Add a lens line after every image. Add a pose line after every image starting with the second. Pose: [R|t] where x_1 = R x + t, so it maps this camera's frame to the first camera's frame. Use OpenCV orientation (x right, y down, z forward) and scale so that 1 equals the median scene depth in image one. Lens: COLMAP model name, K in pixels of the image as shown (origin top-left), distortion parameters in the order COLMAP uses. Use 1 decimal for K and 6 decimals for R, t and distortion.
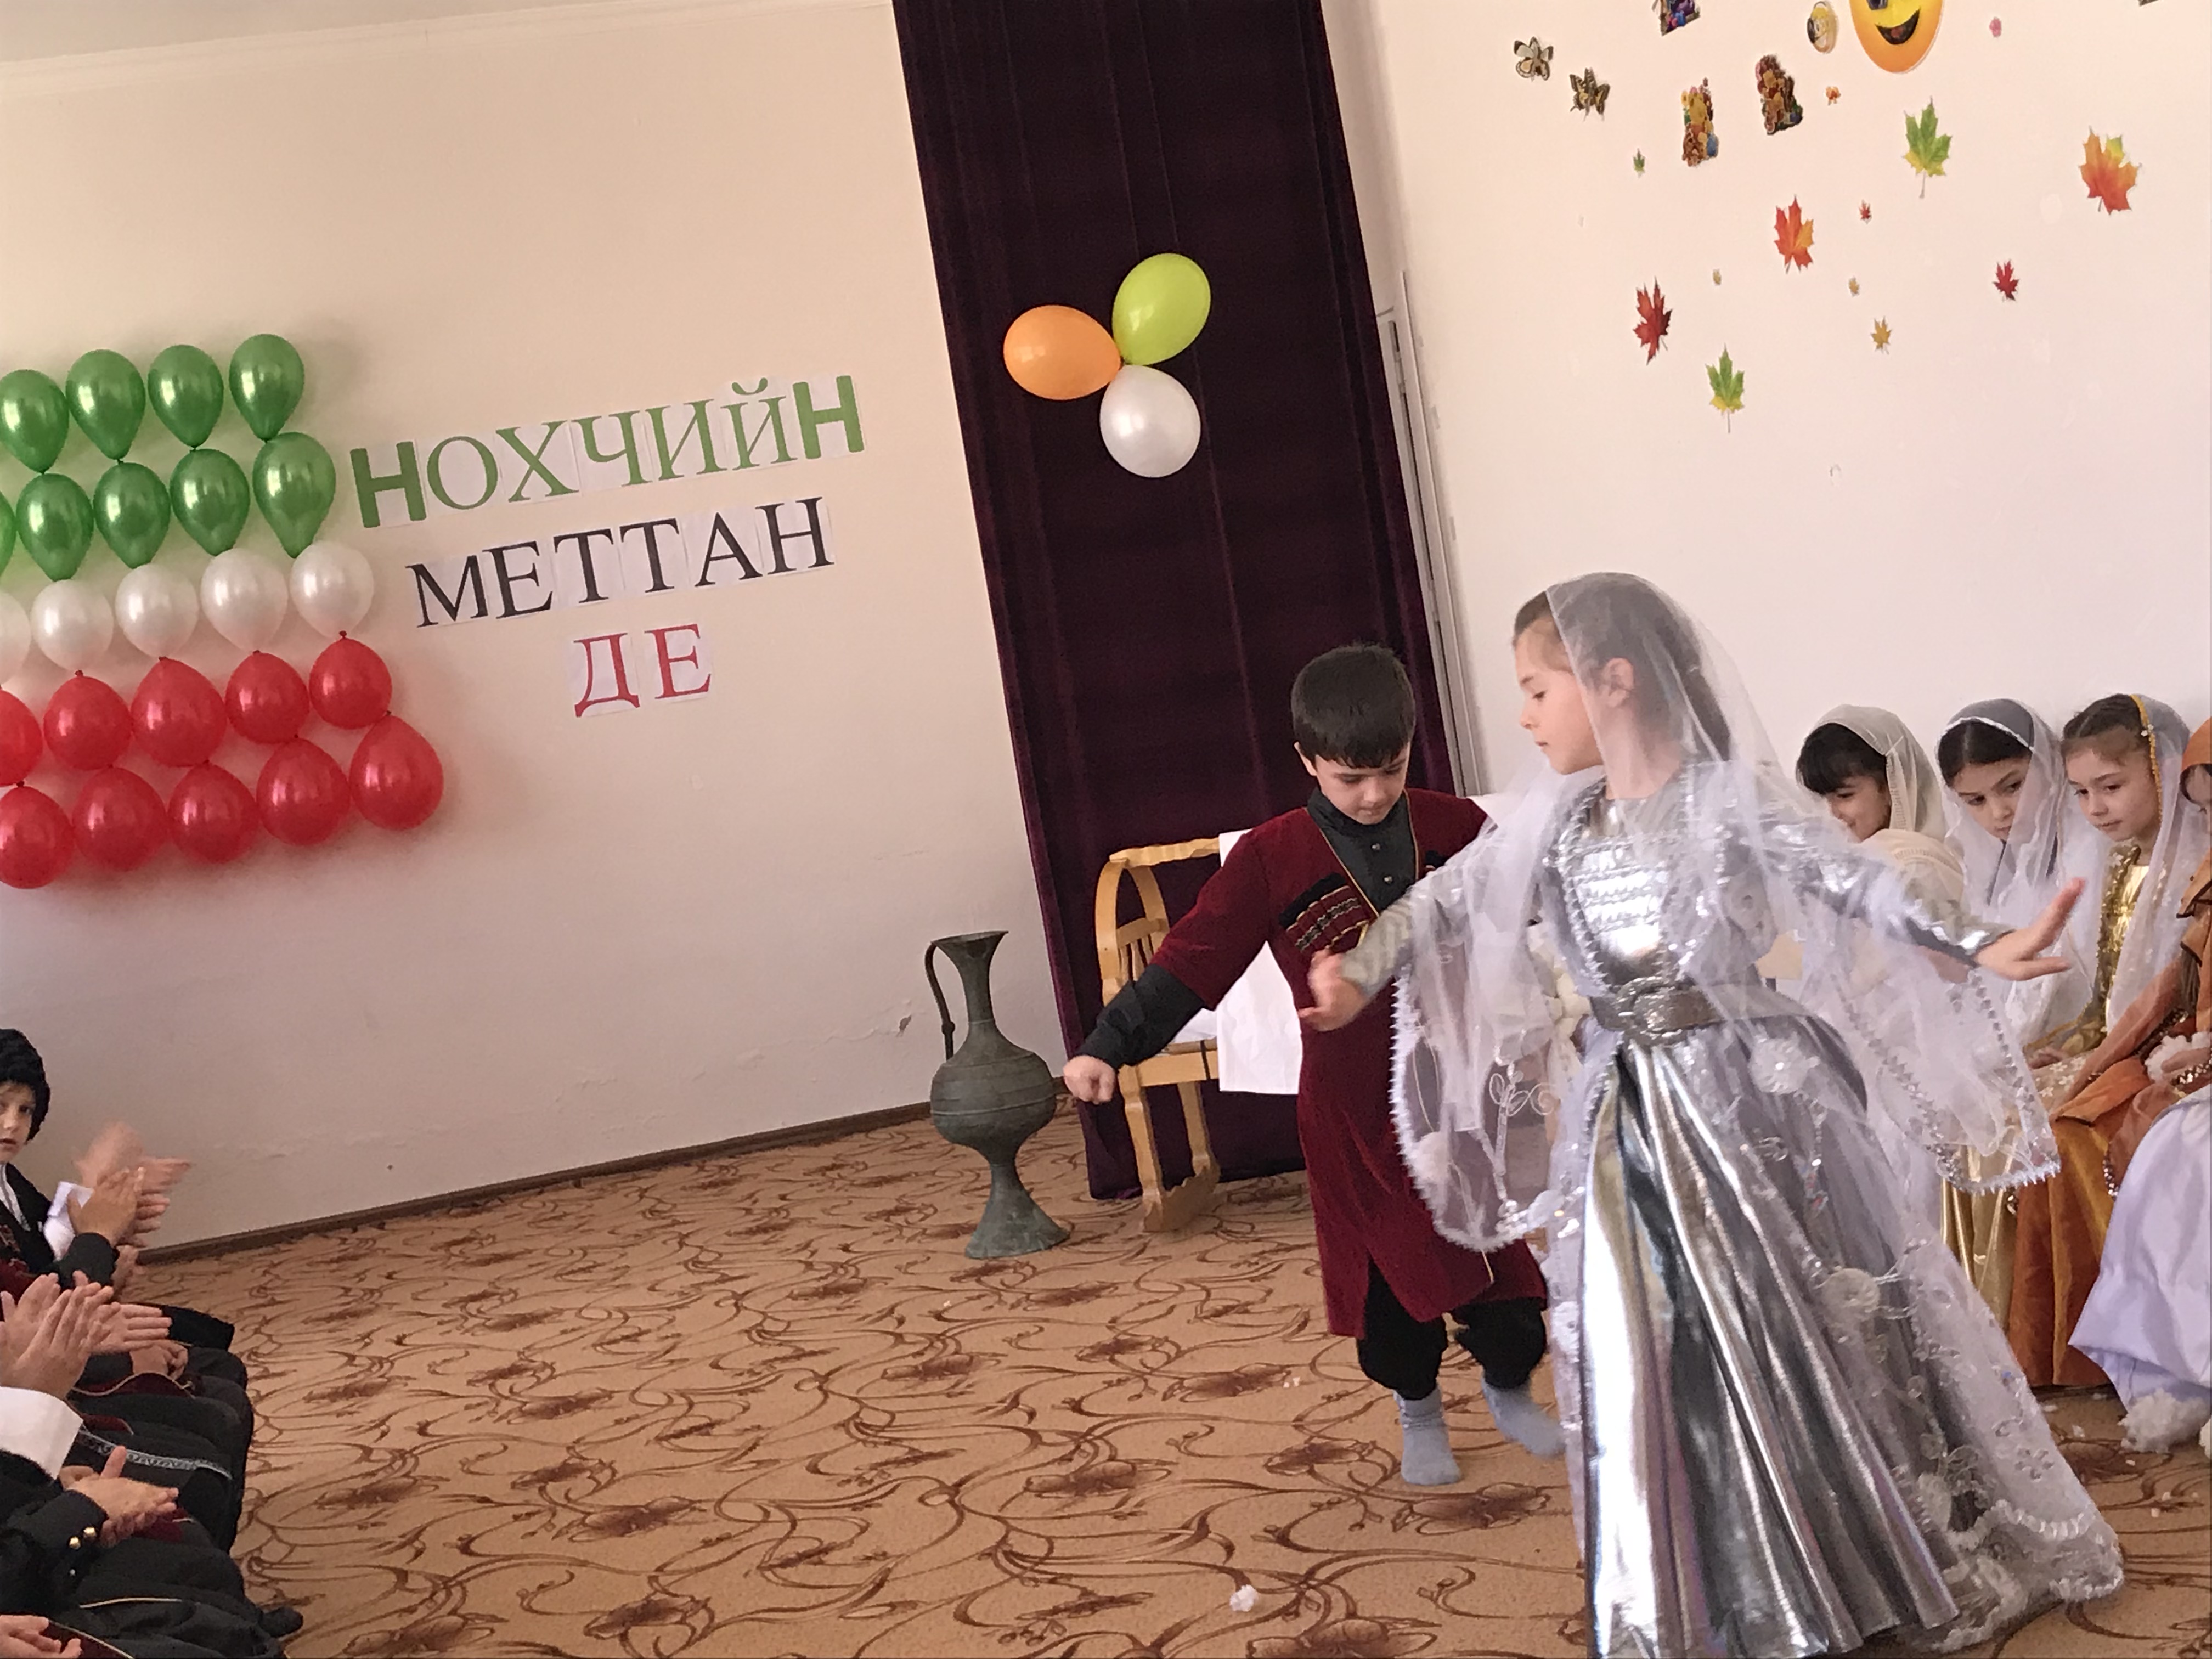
lens RADIAL K [[2994.1, 0, 1071.6], [0, 2994.1, 818.2], [0, 0, 1]] dist [0.207913, -0.814121]
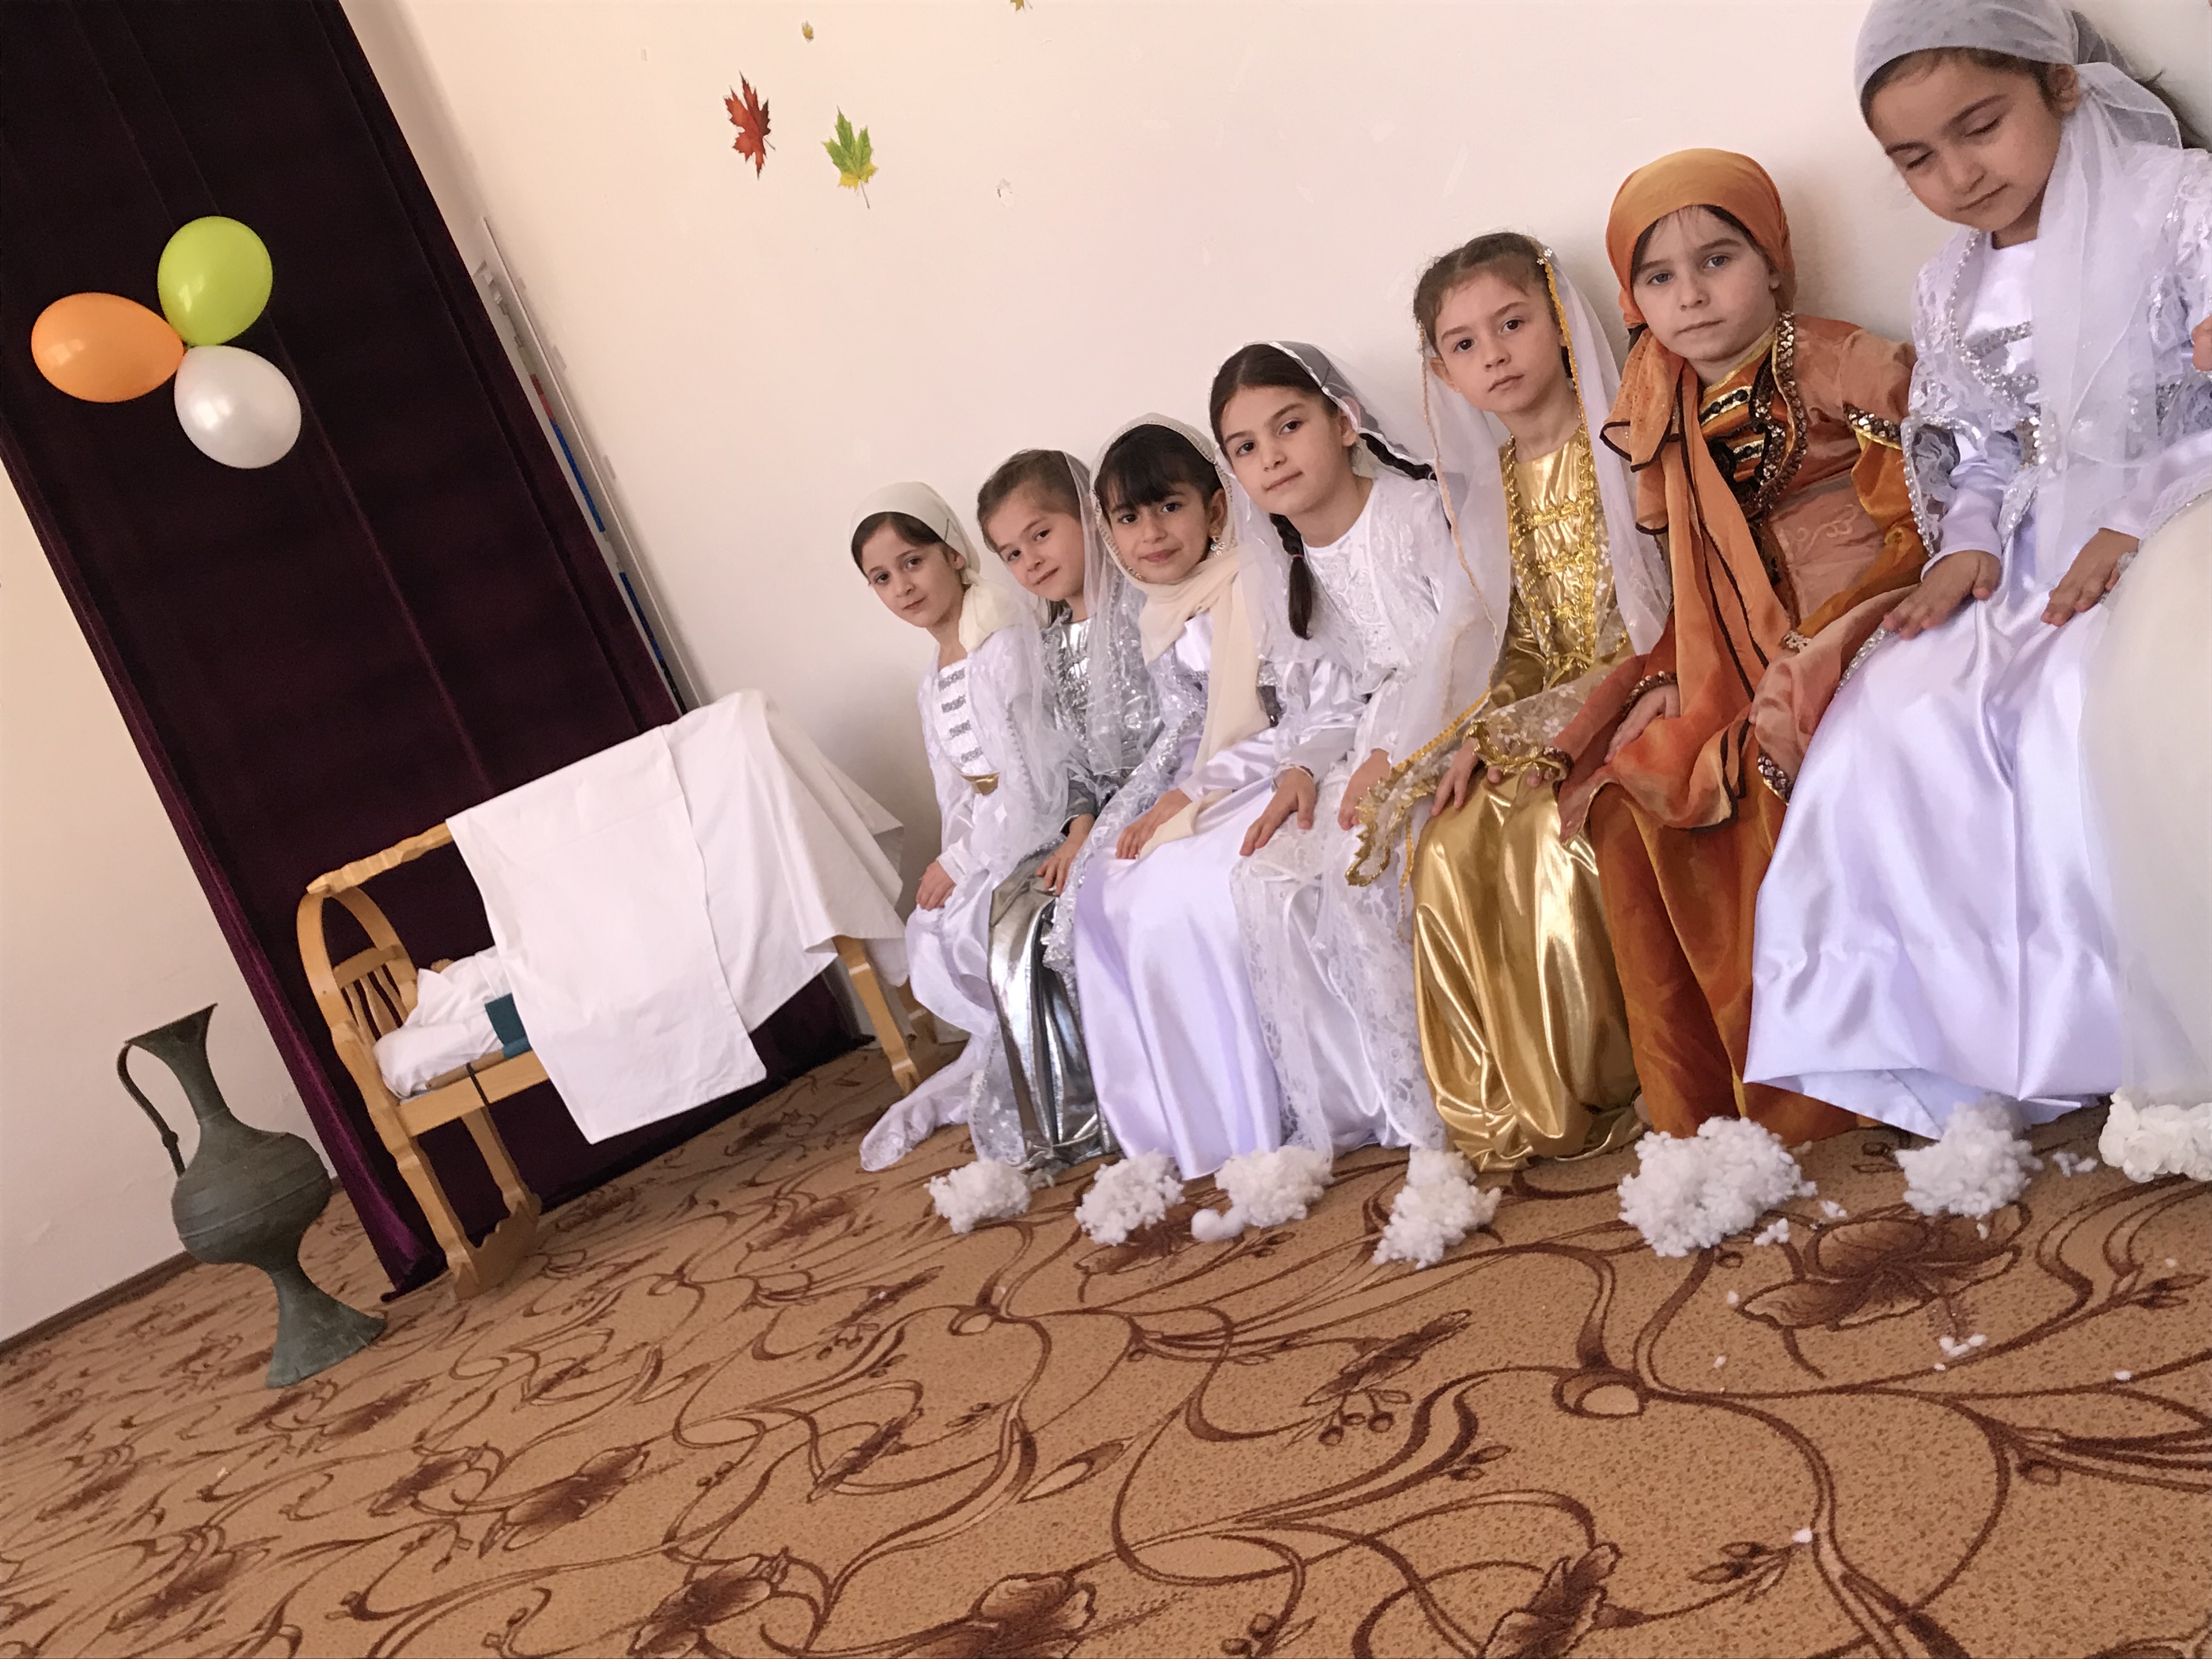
lens RADIAL K [[2328.0, 0, 1109.0], [0, 2328.0, 778.1], [0, 0, 1]] dist [0.013888, -0.003863]
pose [[0.921387, -0.255062, 0.293241, 0.037411], [0.263808, 0.964523, 0.010040, 0.037276], [-0.285398, 0.068108, 0.955986, 0.307424]]
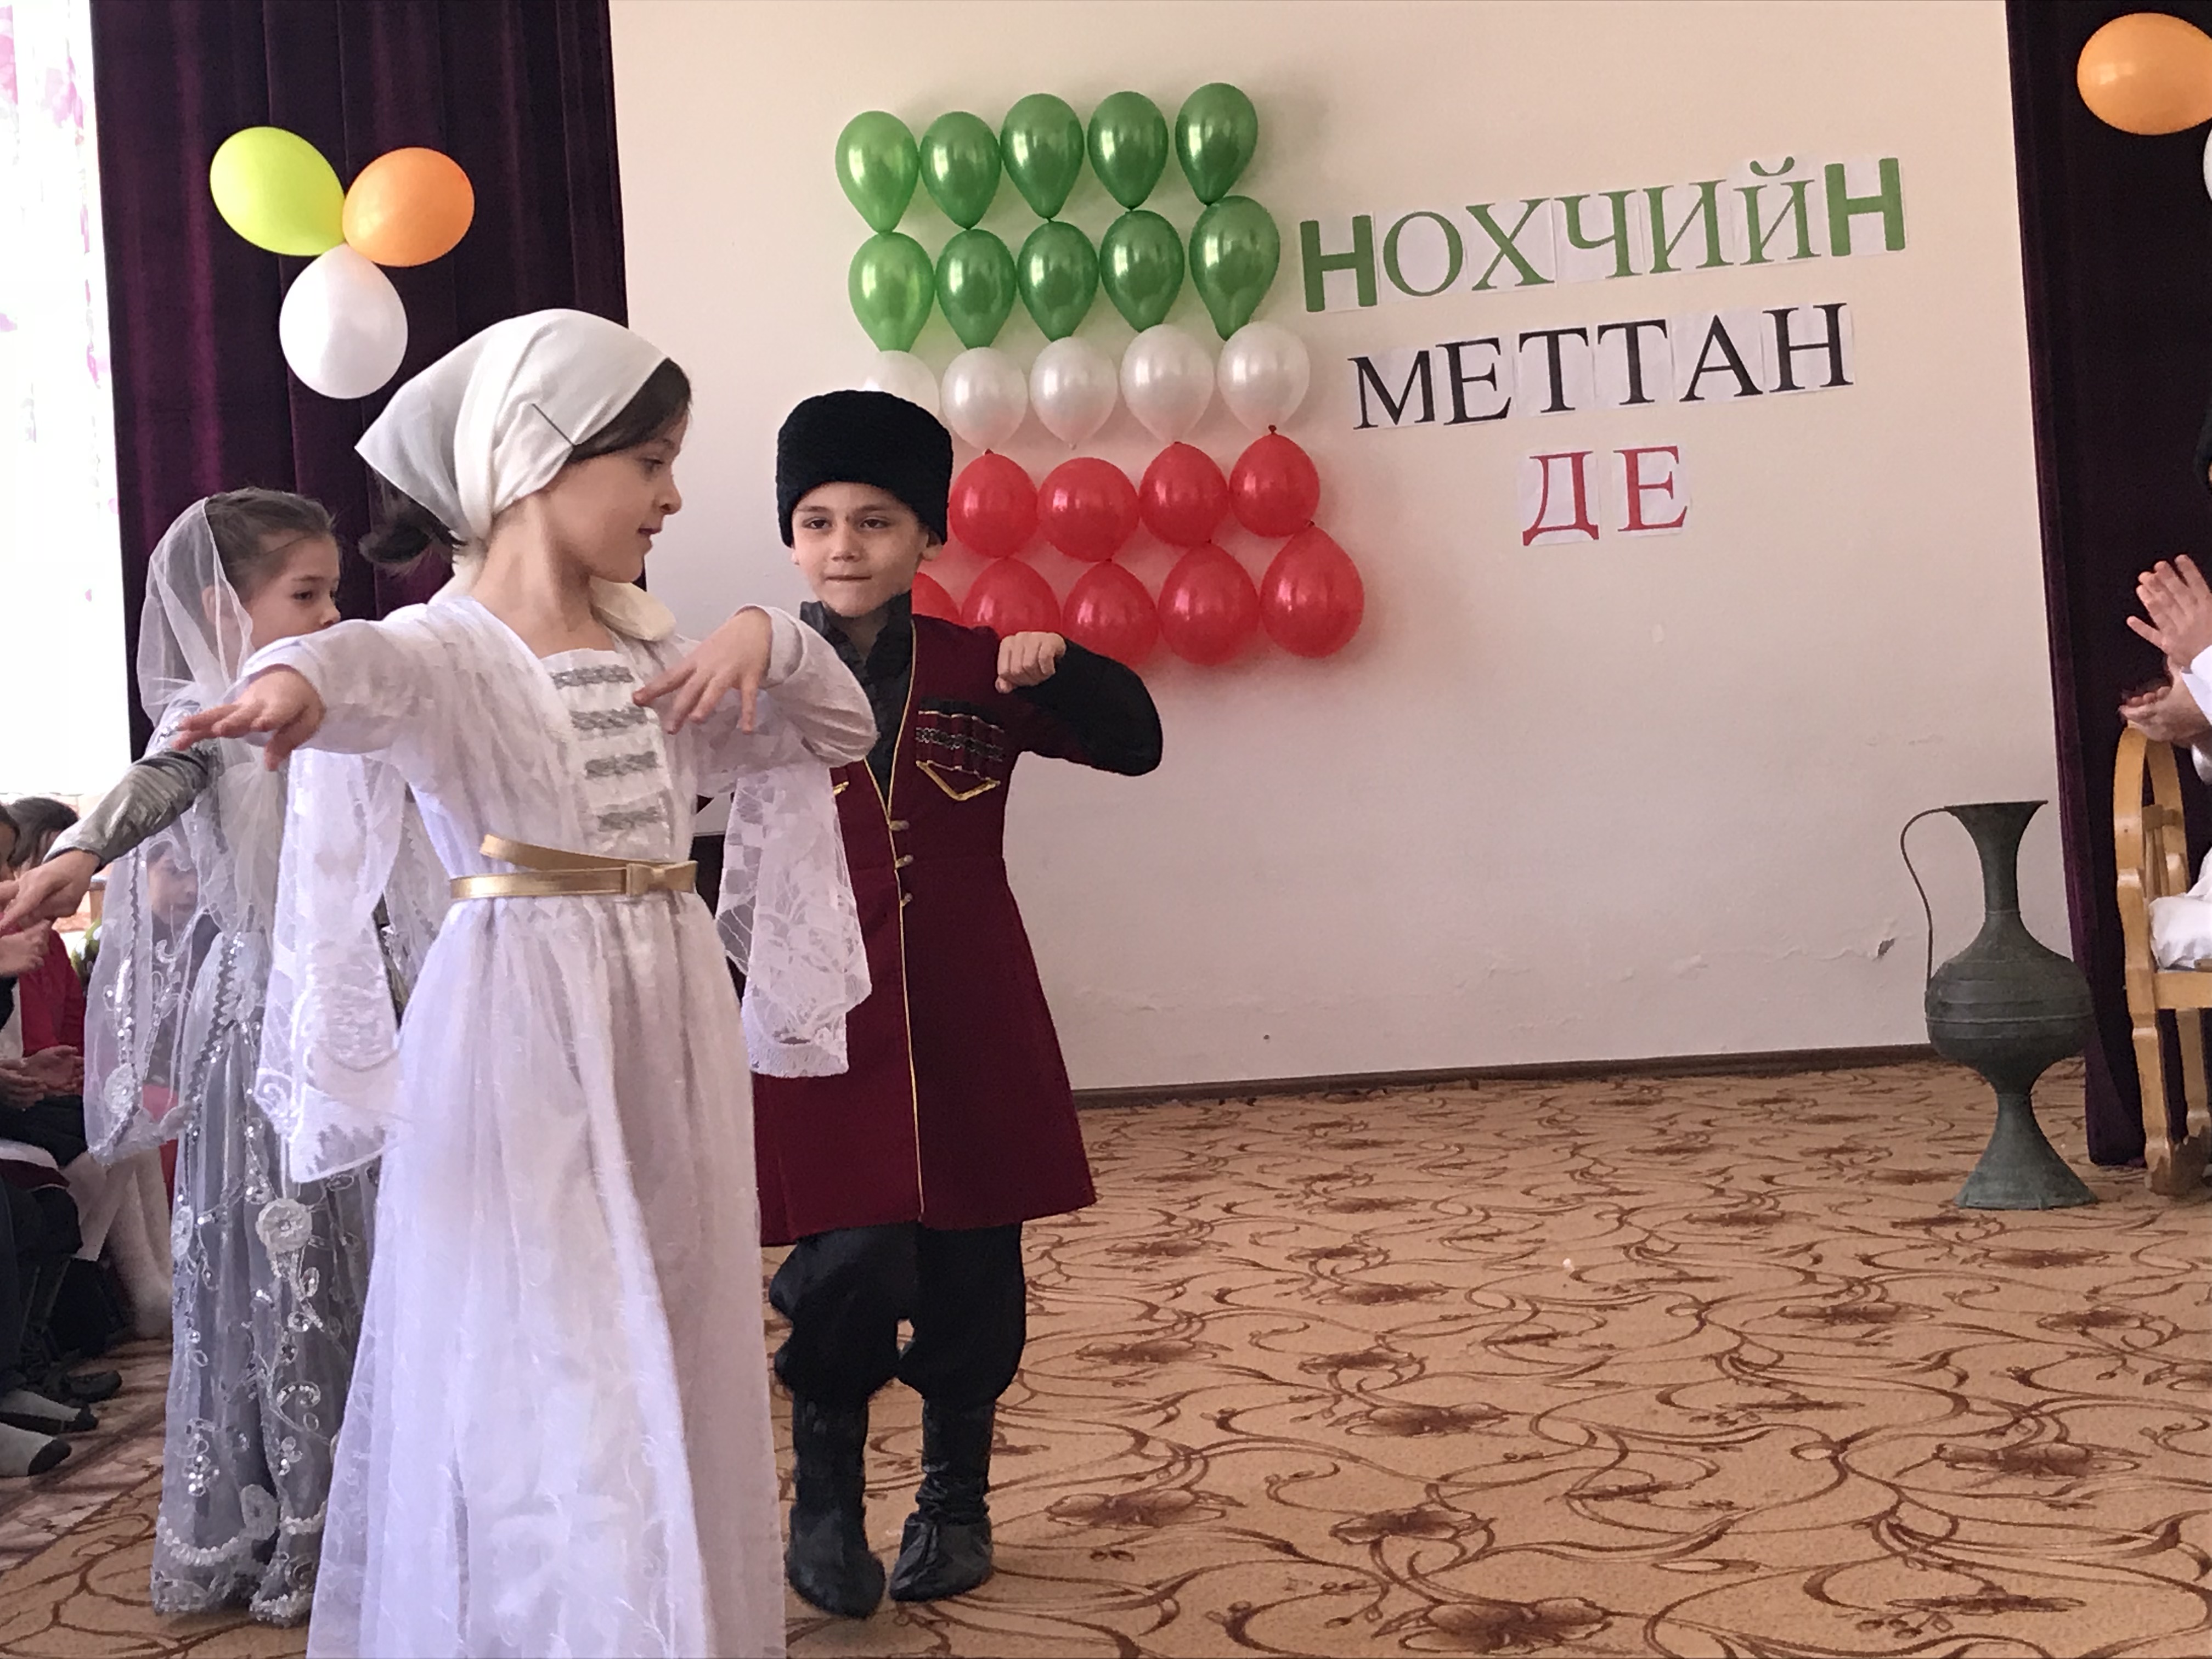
lens RADIAL K [[3328.3, 0, 1073.3], [0, 3328.3, 785.5], [0, 0, 1]] dist [0.208112, -0.805686]
pose [[0.948541, 0.094903, -0.302098, 0.012120], [-0.091454, 0.995481, 0.025575, 0.034298], [0.303159, 0.003369, 0.952934, 0.085714]]
